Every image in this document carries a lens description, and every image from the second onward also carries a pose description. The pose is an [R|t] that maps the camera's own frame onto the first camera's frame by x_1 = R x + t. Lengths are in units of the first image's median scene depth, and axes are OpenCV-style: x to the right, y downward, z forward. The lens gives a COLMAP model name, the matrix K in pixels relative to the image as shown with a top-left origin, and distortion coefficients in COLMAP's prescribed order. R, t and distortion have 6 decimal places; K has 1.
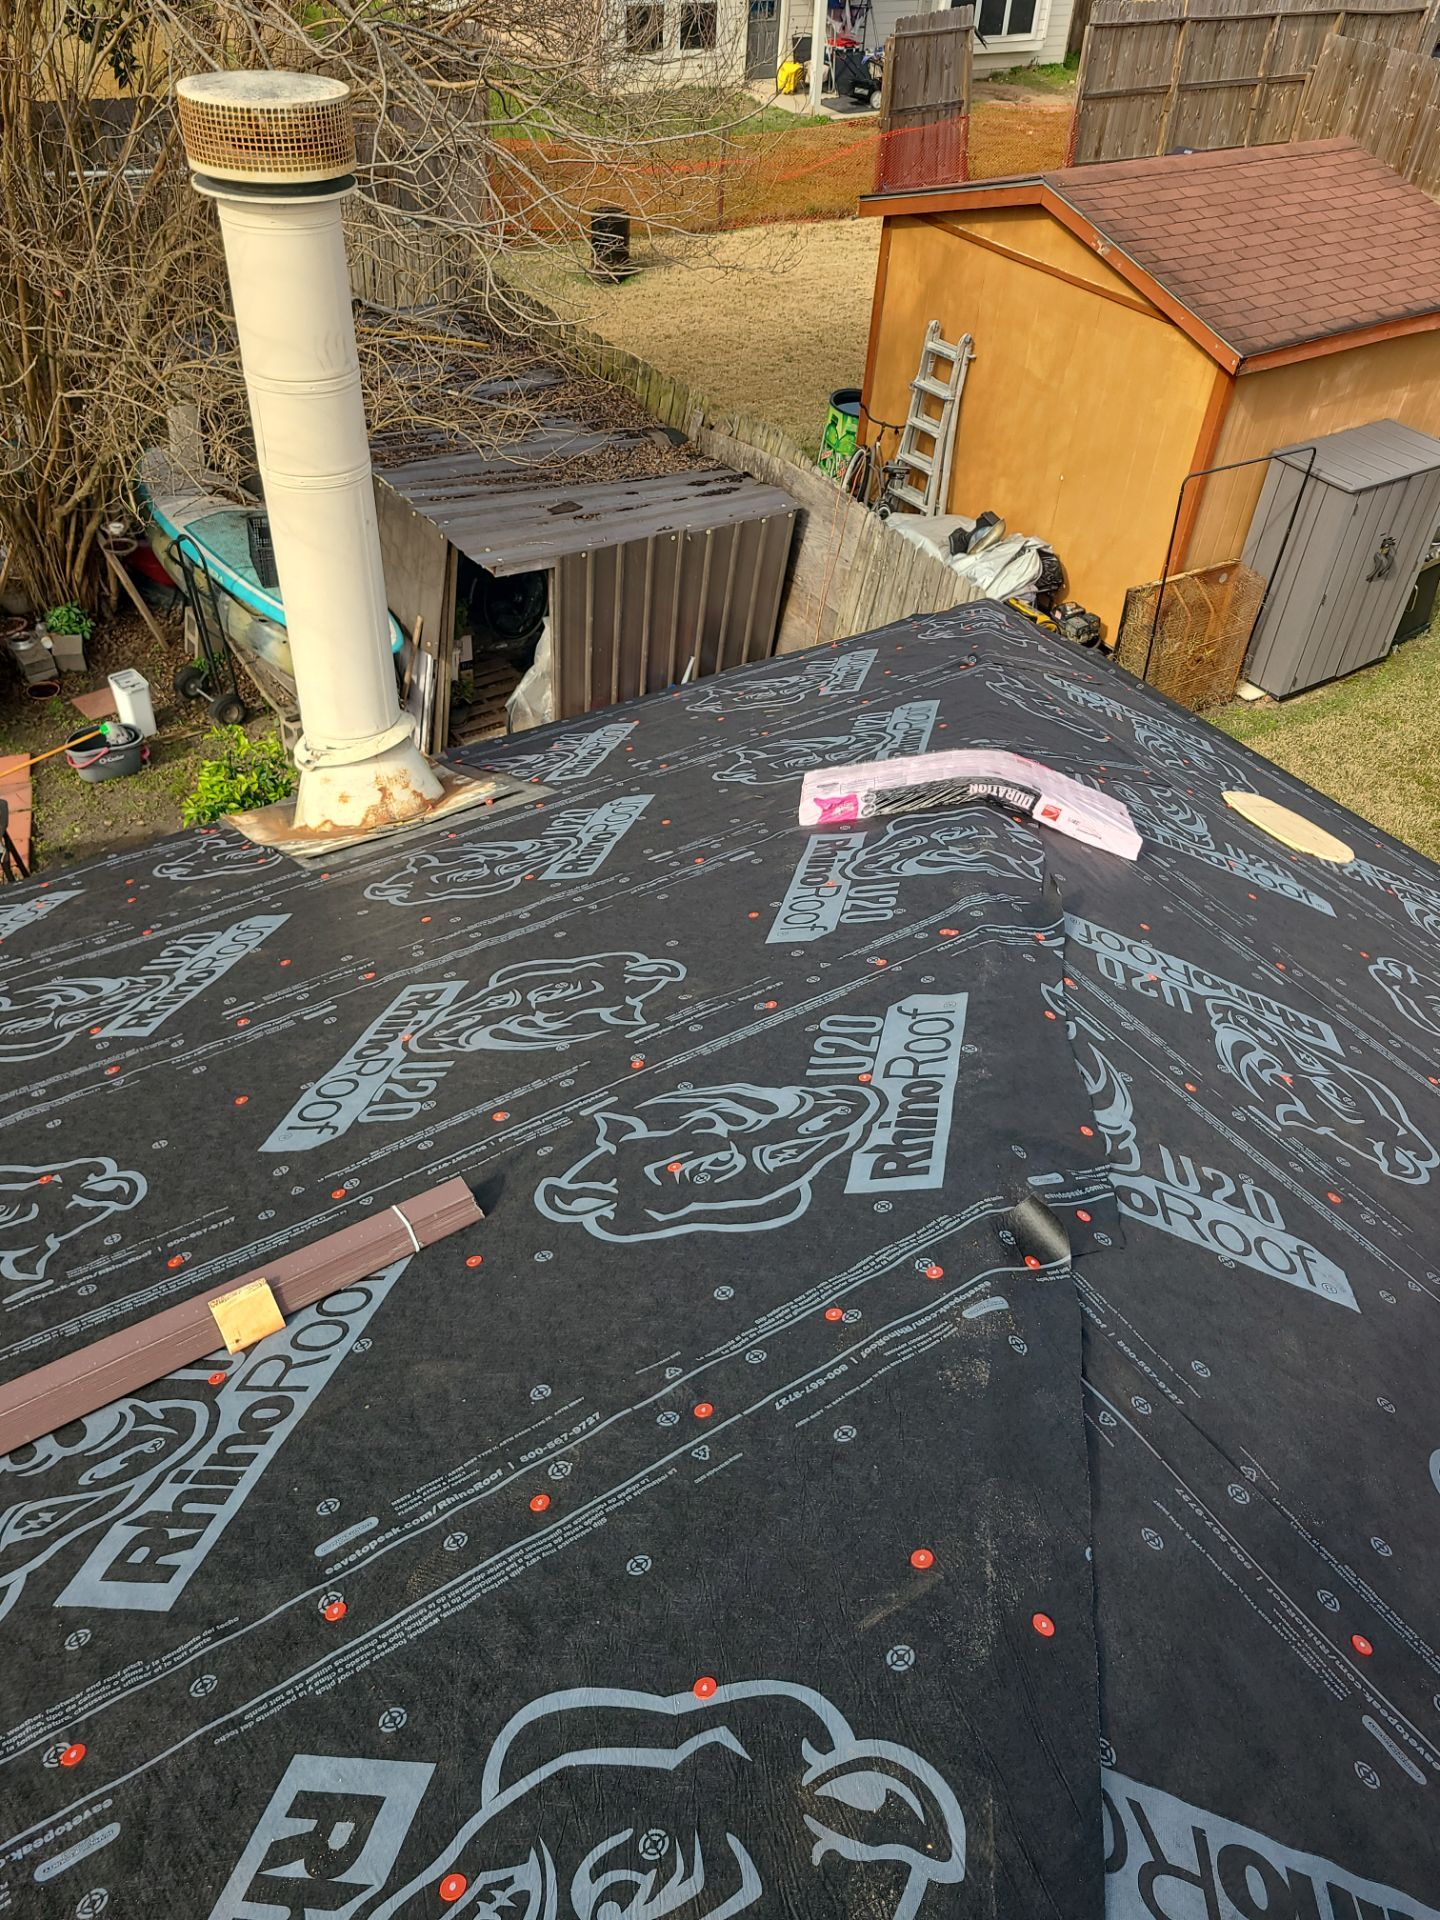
lens RADIAL K [[1464.5, 0, 720.0], [0, 1464.5, 960.0], [0, 0, 1]] dist [0.070541, -0.073728]
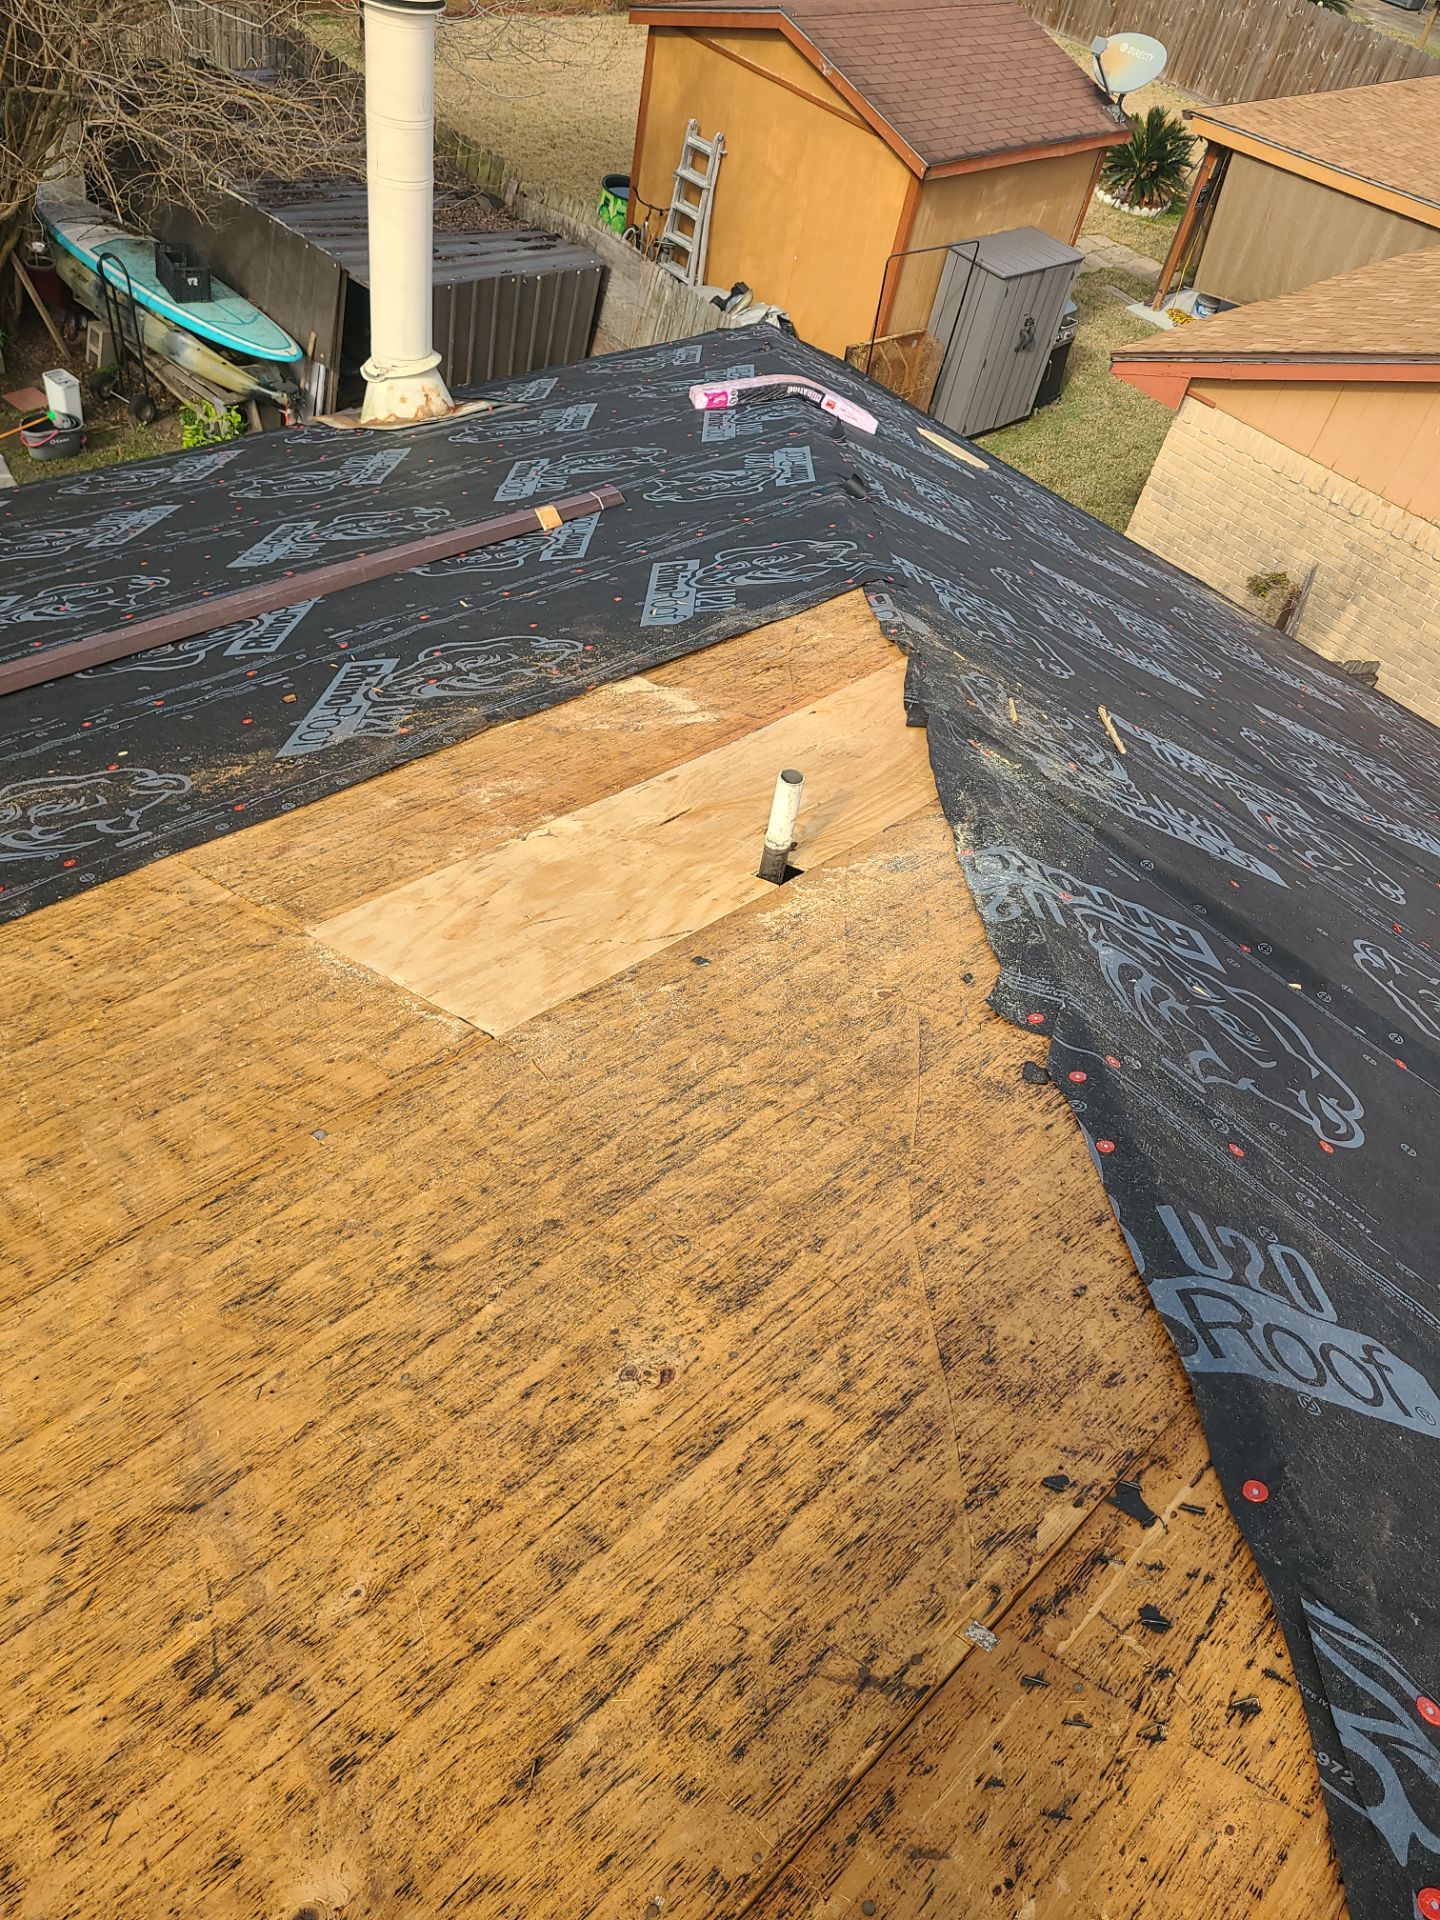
lens RADIAL K [[1467.3, 0, 720.0], [0, 1467.3, 960.0], [0, 0, 1]] dist [0.080440, -0.058286]
pose [[0.979661, -0.034662, 0.197642, -0.120272], [0.013980, 0.994364, 0.105095, 0.156838], [-0.200171, -0.100195, 0.974624, -0.339285]]
